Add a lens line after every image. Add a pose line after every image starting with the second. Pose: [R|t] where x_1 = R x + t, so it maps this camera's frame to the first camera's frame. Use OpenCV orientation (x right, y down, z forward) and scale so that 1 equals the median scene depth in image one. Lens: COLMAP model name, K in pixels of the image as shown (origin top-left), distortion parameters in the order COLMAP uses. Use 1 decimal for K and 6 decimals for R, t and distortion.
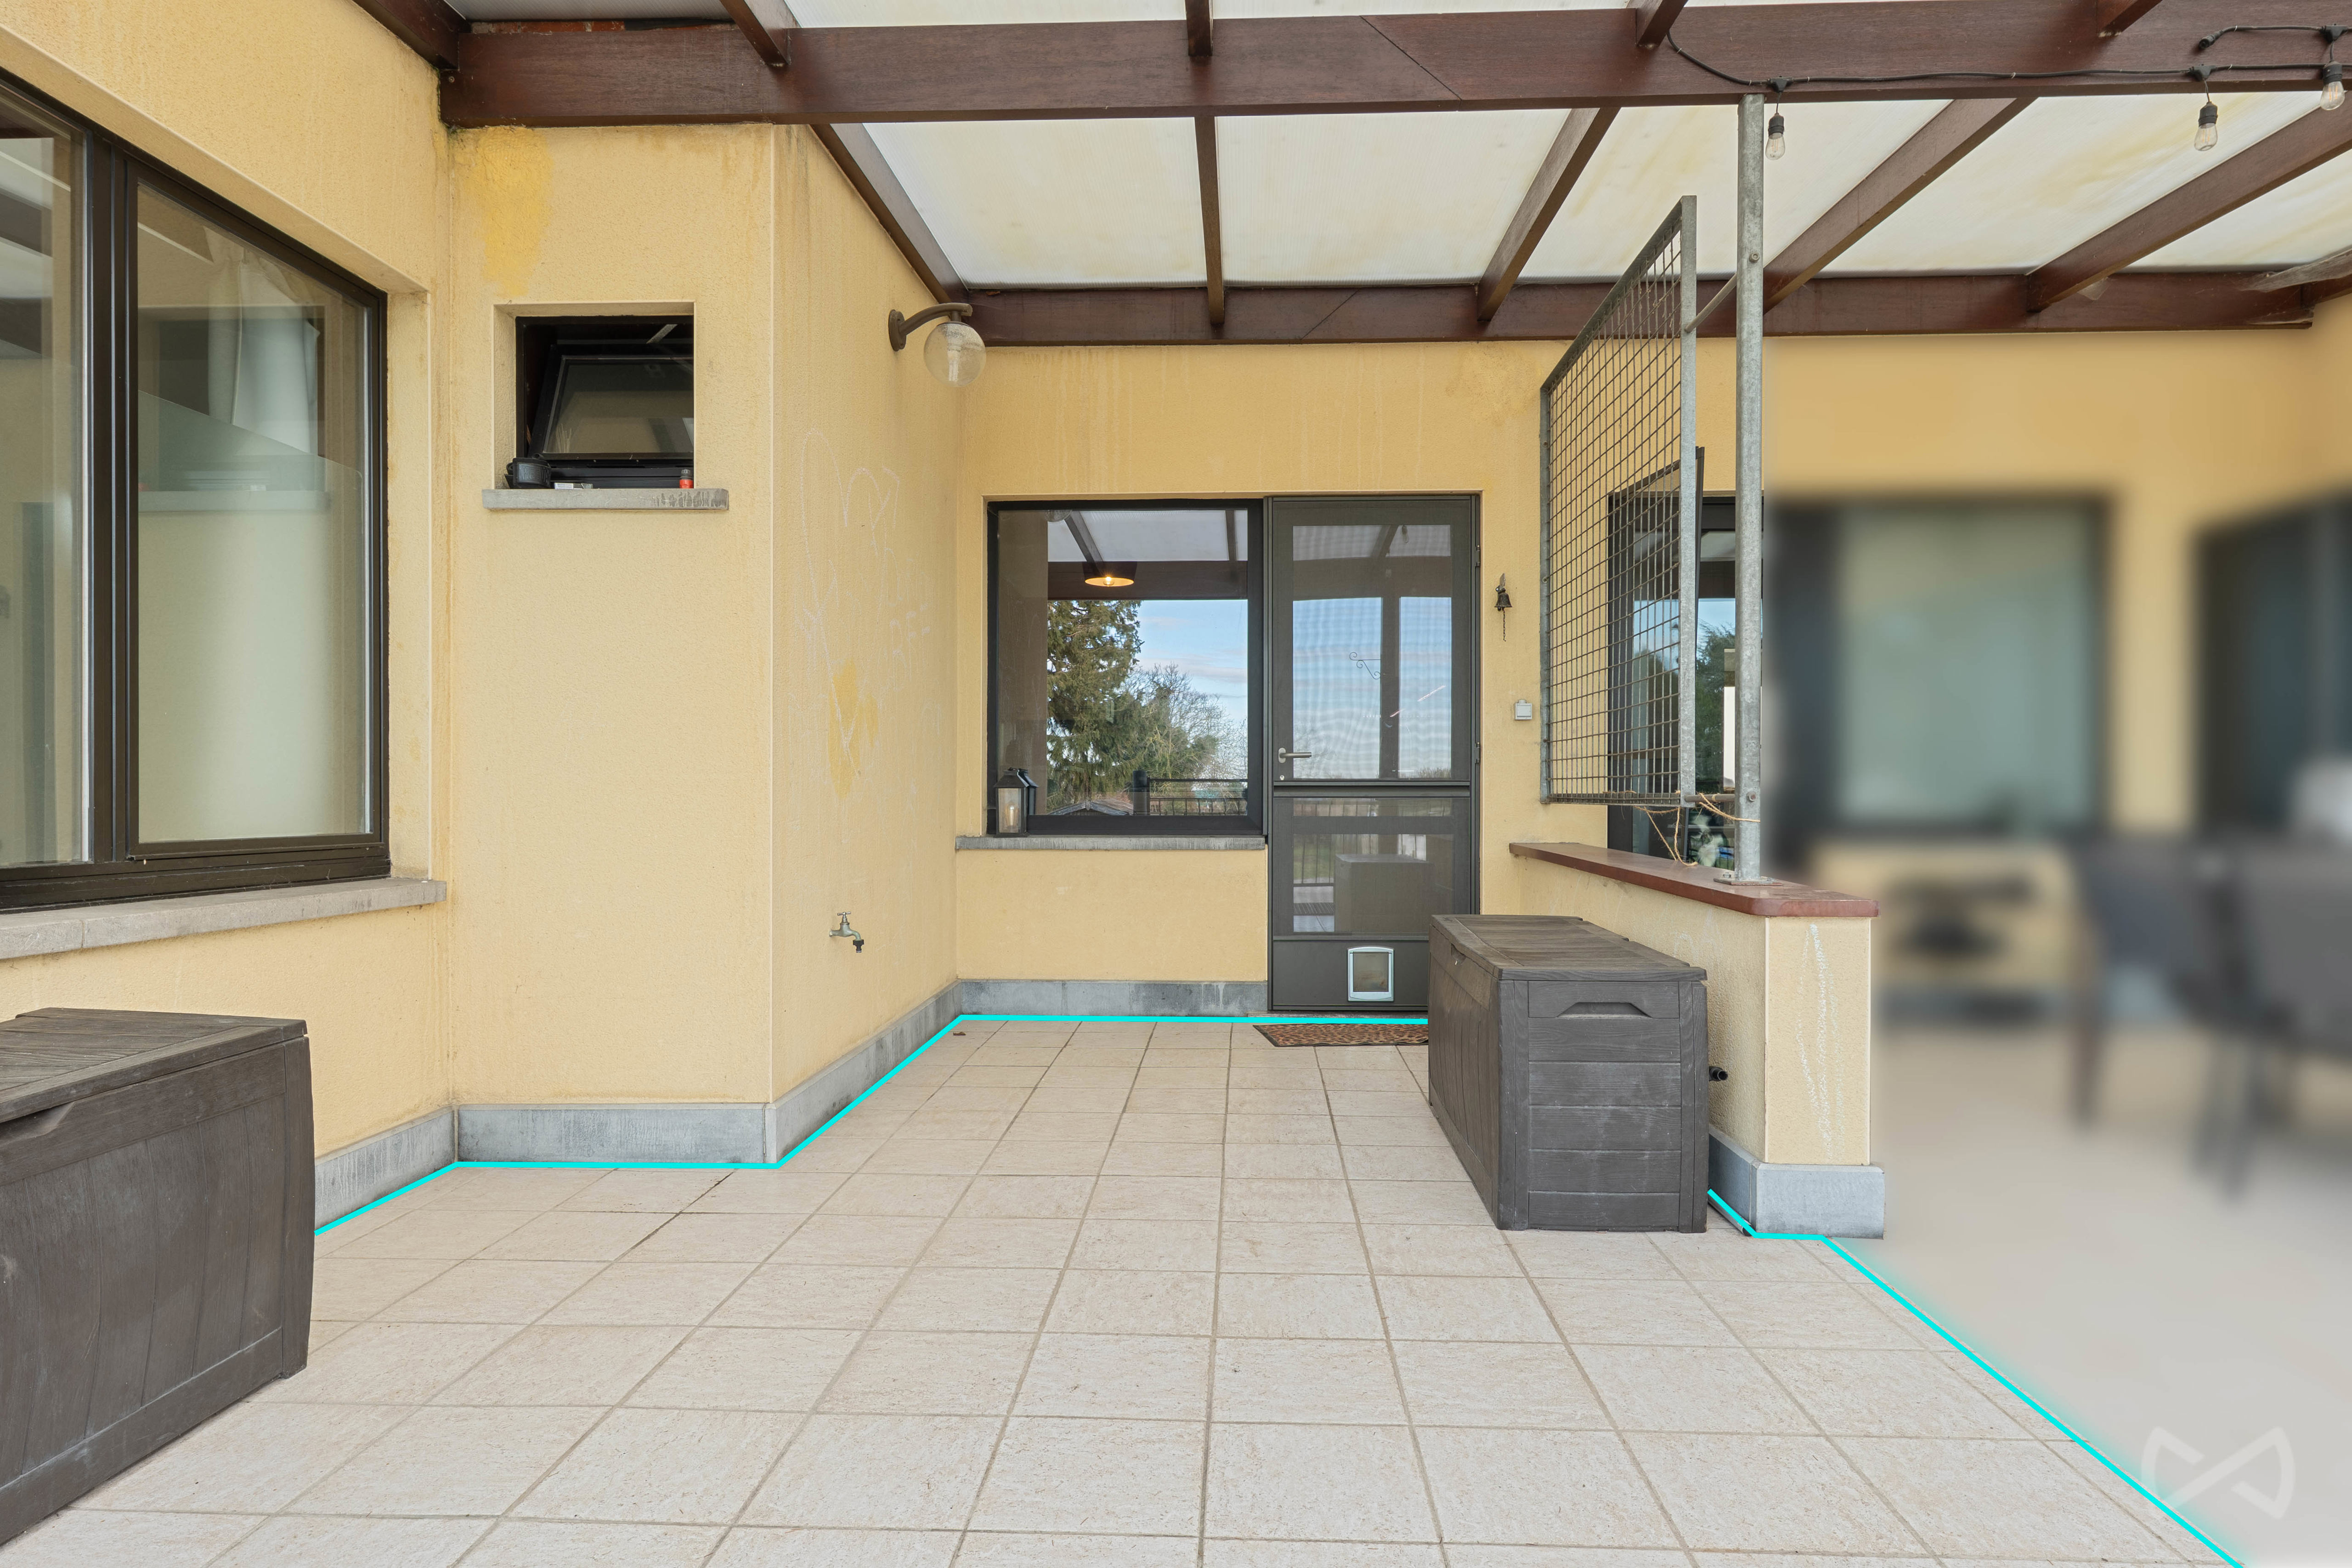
lens RADIAL K [[1335.9, 0, 1189.9], [0, 1335.9, 790.7], [0, 0, 1]] dist [0.003043, 0.003363]
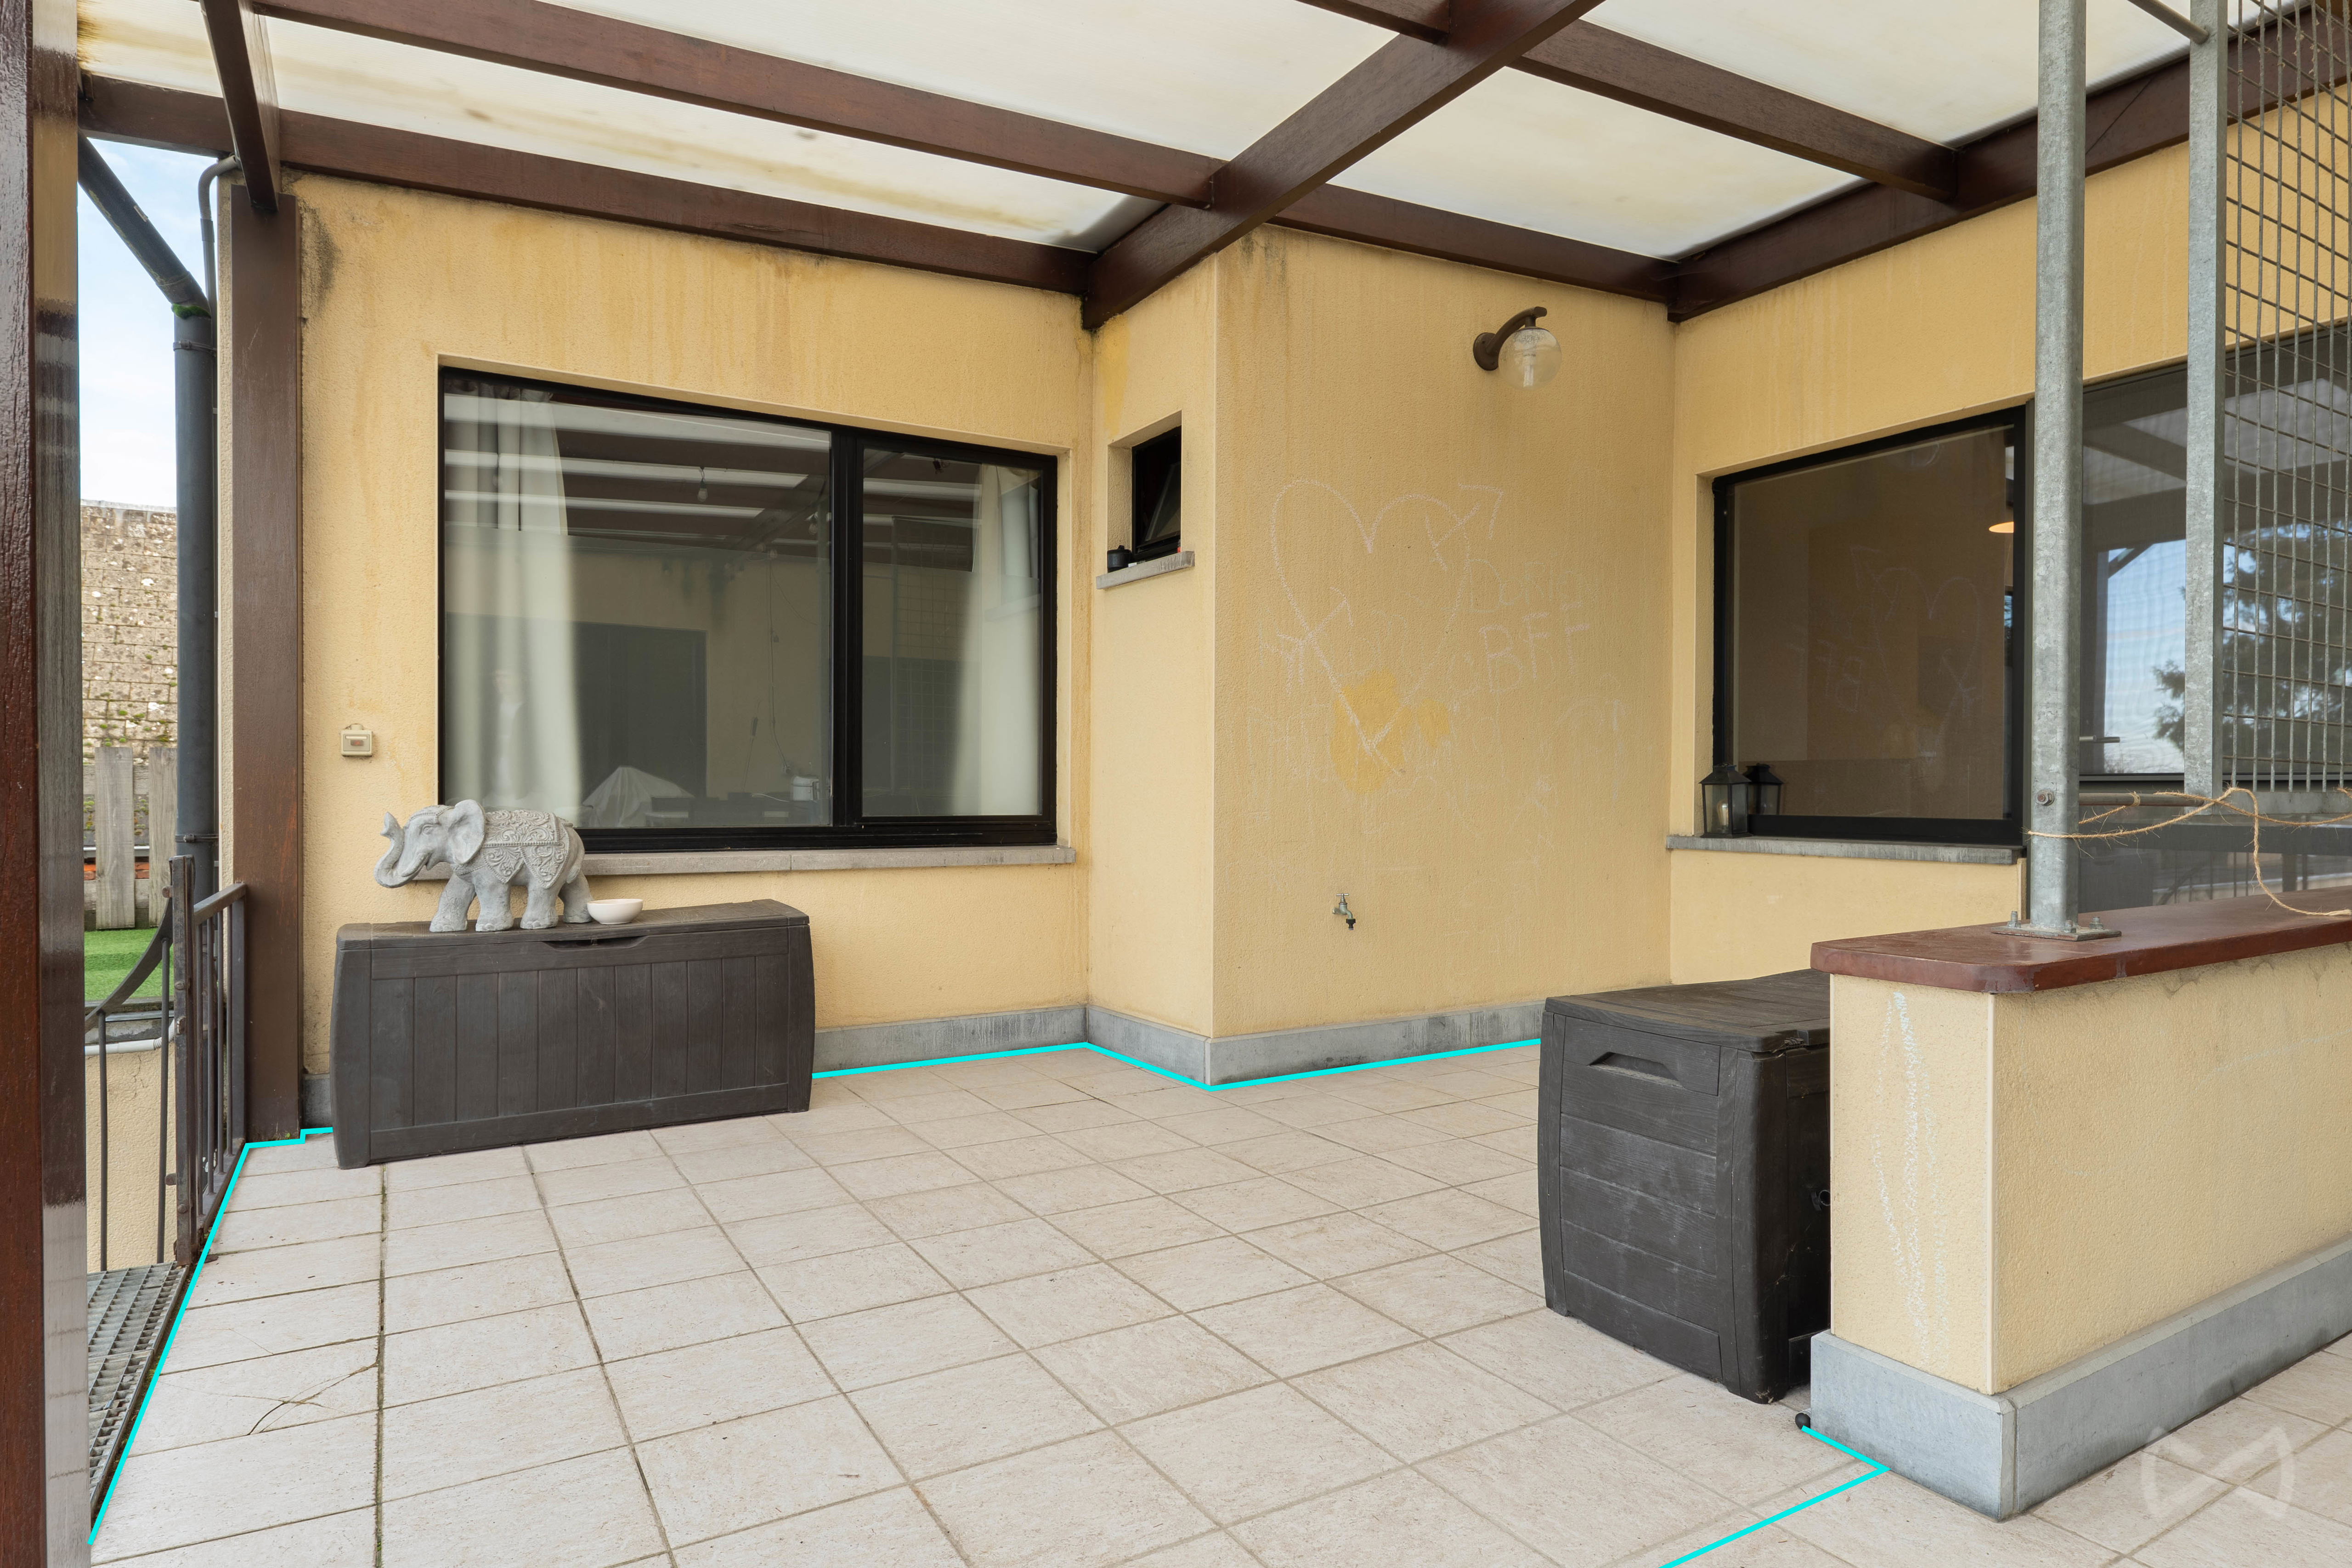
lens RADIAL K [[1335.9, 0, 1184.9], [0, 1335.9, 782.9], [0, 0, 1]] dist [0.003043, 0.003363]
pose [[0.535863, -0.002427, -0.844301, 0.833937], [-0.000812, 0.999994, -0.003389, 0.000063], [0.844304, 0.002502, 0.535858, 0.356538]]
